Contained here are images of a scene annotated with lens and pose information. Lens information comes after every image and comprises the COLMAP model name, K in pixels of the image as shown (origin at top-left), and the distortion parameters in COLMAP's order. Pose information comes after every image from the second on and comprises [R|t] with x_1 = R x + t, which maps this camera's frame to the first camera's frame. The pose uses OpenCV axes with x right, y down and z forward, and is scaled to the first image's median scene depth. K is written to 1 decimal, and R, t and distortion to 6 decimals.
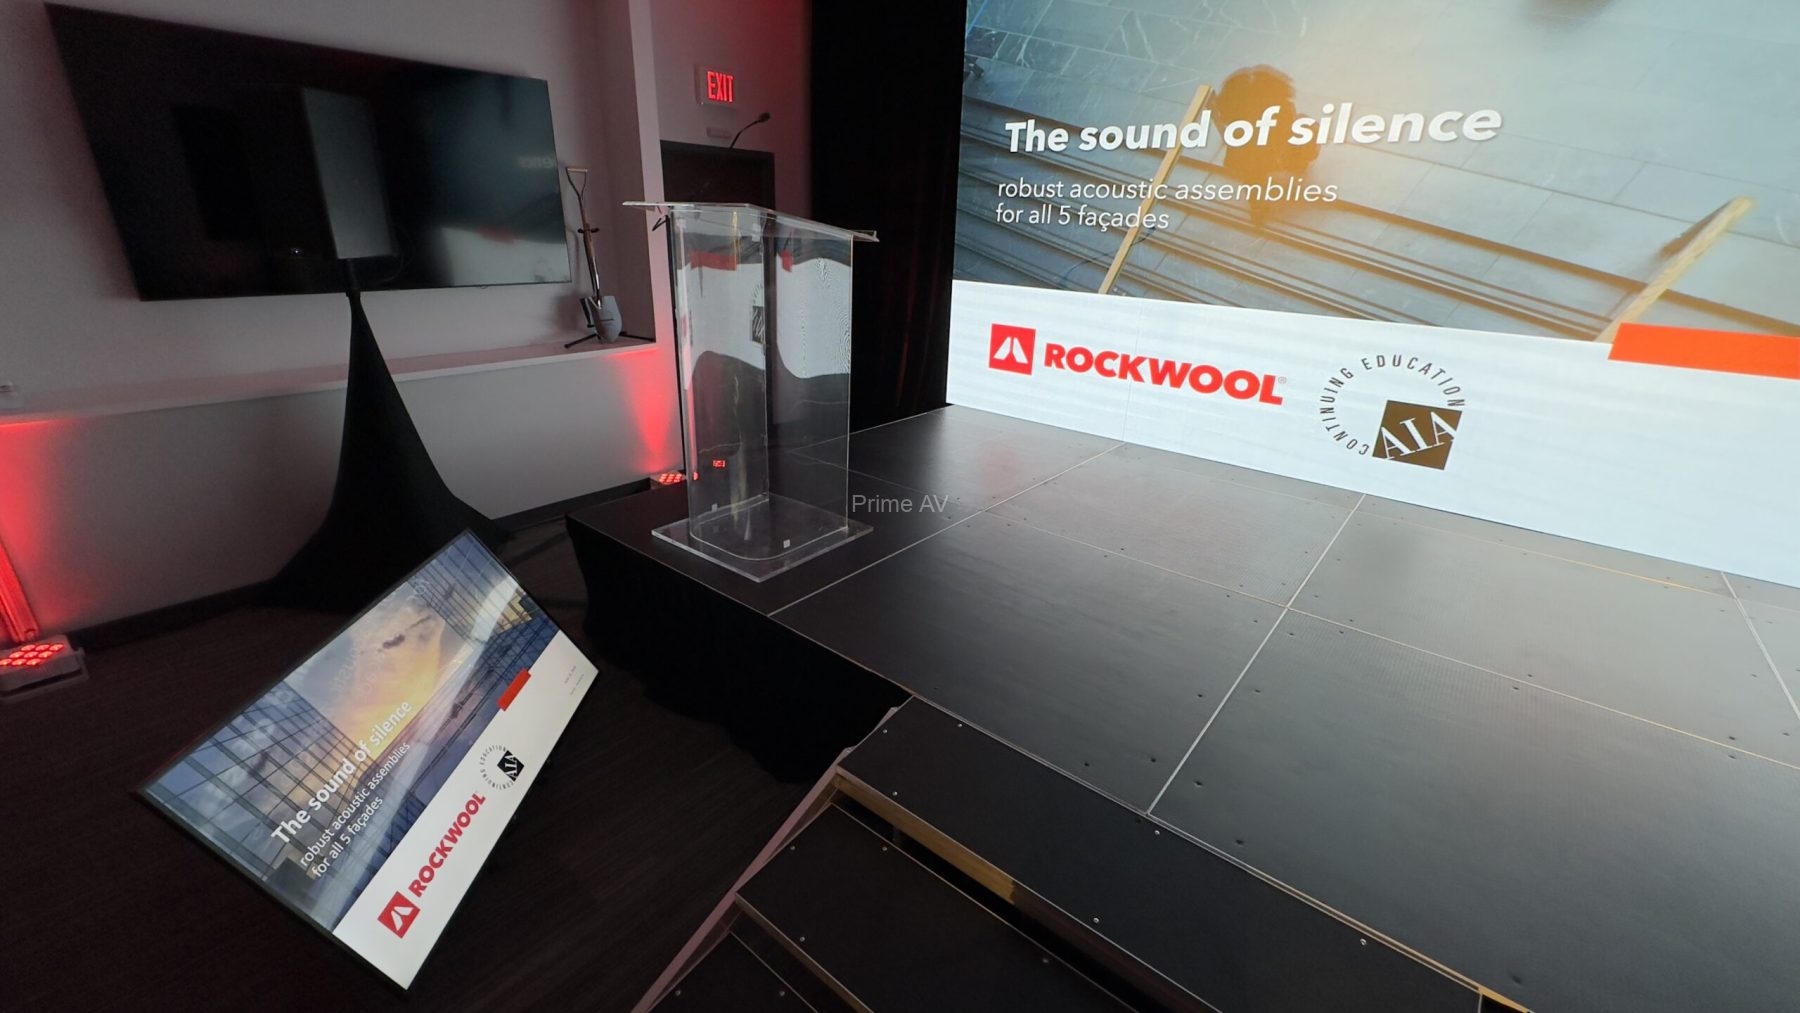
lens RADIAL K [[750.0, 0, 900.0], [0, 750.0, 506.5], [0, 0, 1]] dist [-0.000905, -0.000039]
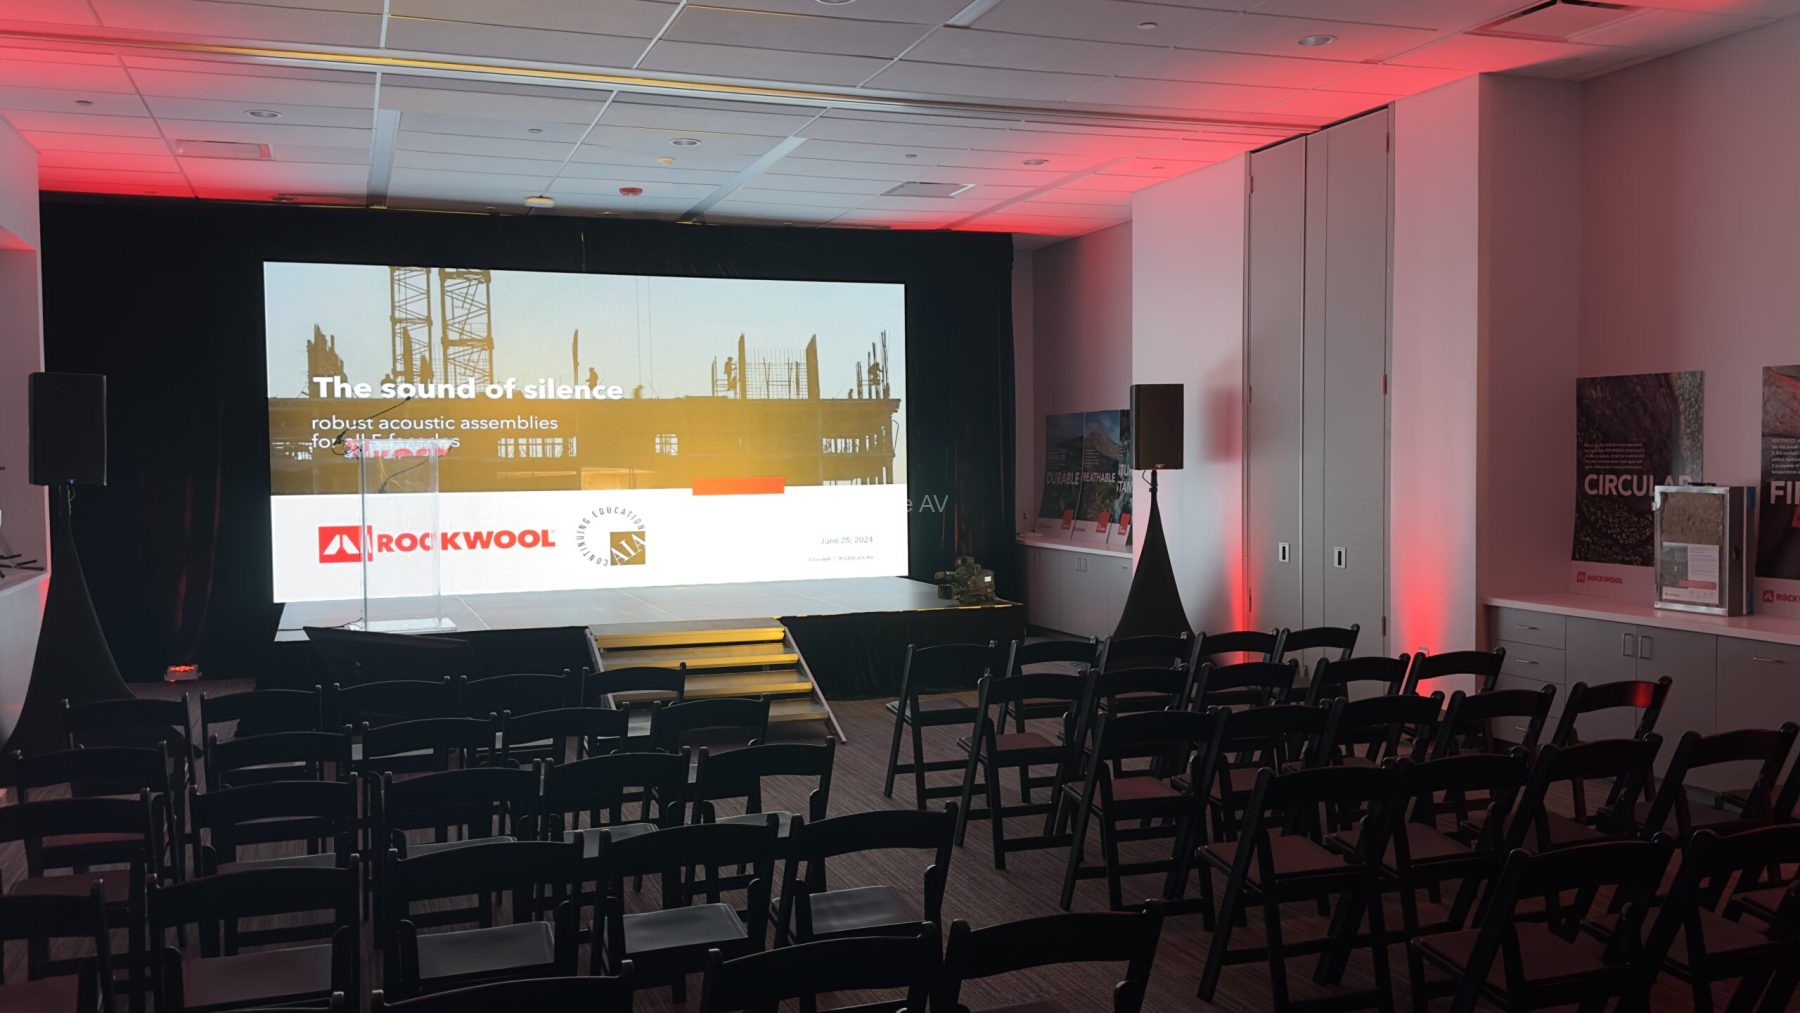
lens RADIAL K [[1582.7, 0, 902.5], [0, 1582.7, 517.1], [0, 0, 1]] dist [0.183595, -0.376535]
pose [[0.481127, -0.073391, 0.873574, -1.955203], [0.344509, 0.932147, -0.111429, 0.409509], [-0.806121, 0.354565, 0.473765, -1.146351]]
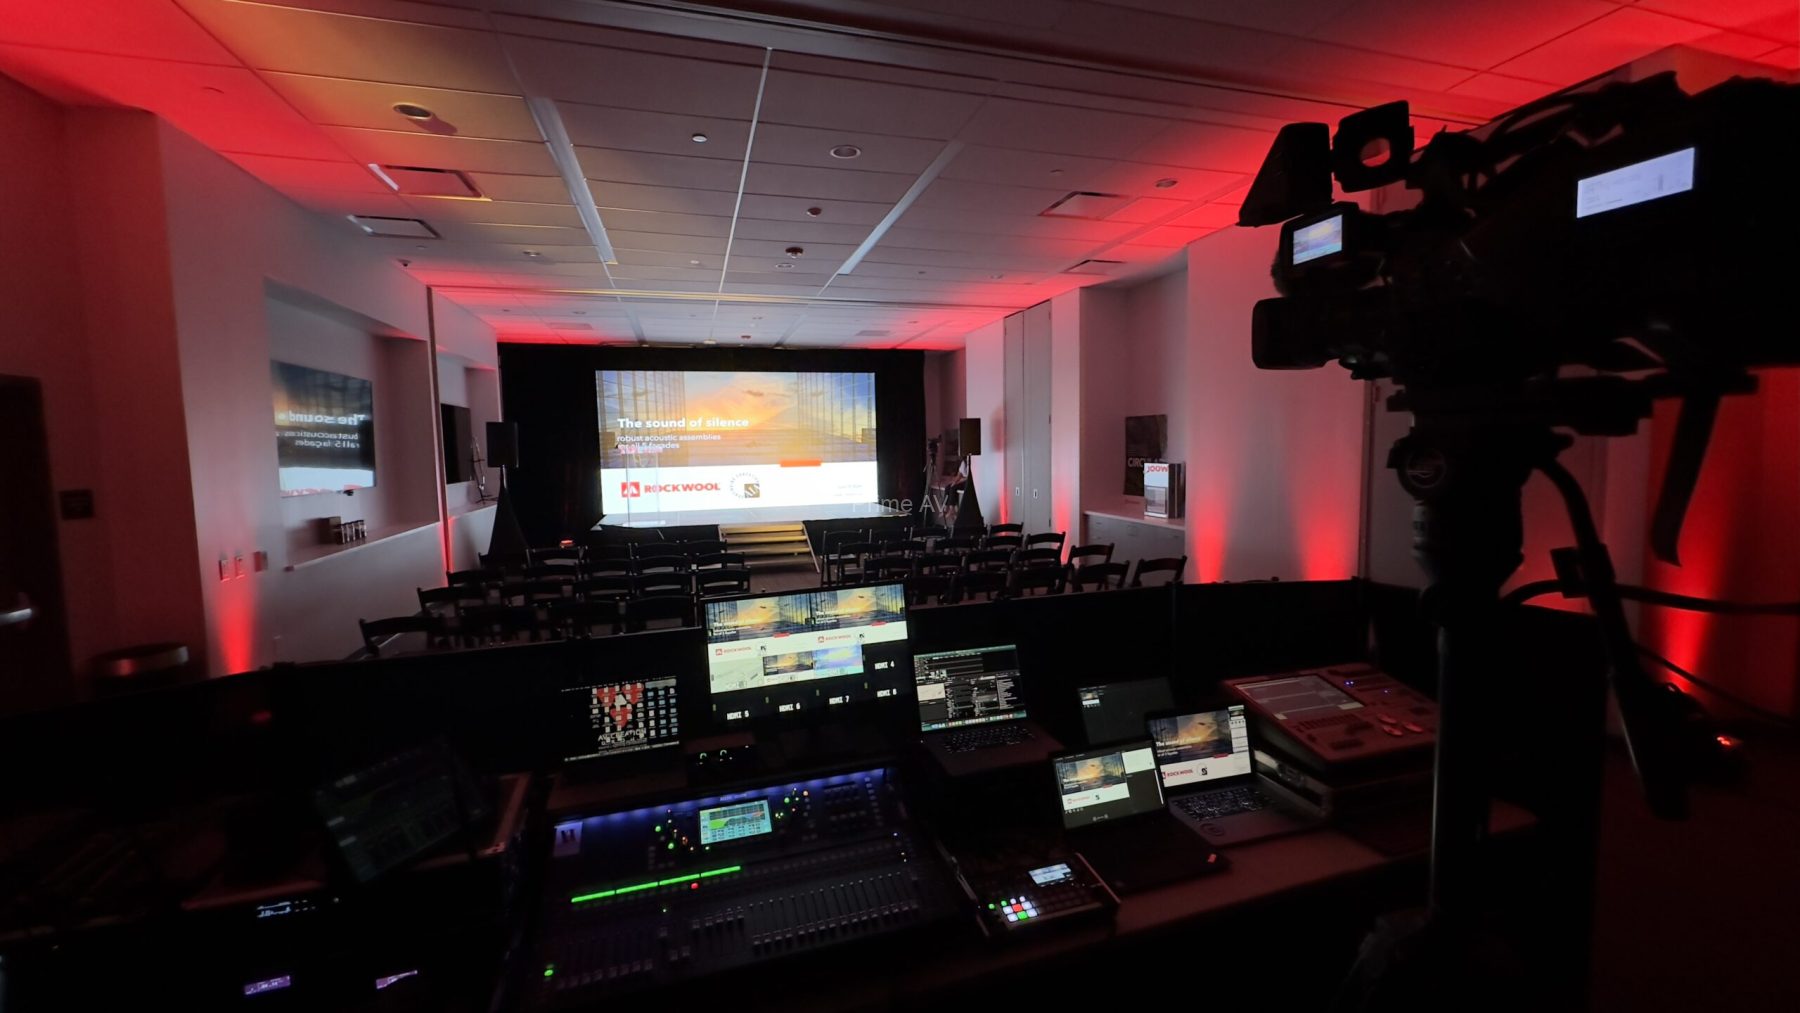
lens RADIAL K [[750.0, 0, 900.0], [0, 750.0, 506.5], [0, 0, 1]] dist [-0.000905, -0.000039]
pose [[0.531212, -0.115877, 0.839277, -1.999558], [0.344305, 0.934641, -0.088881, 0.537194], [-0.774124, 0.336182, 0.536390, -1.541923]]
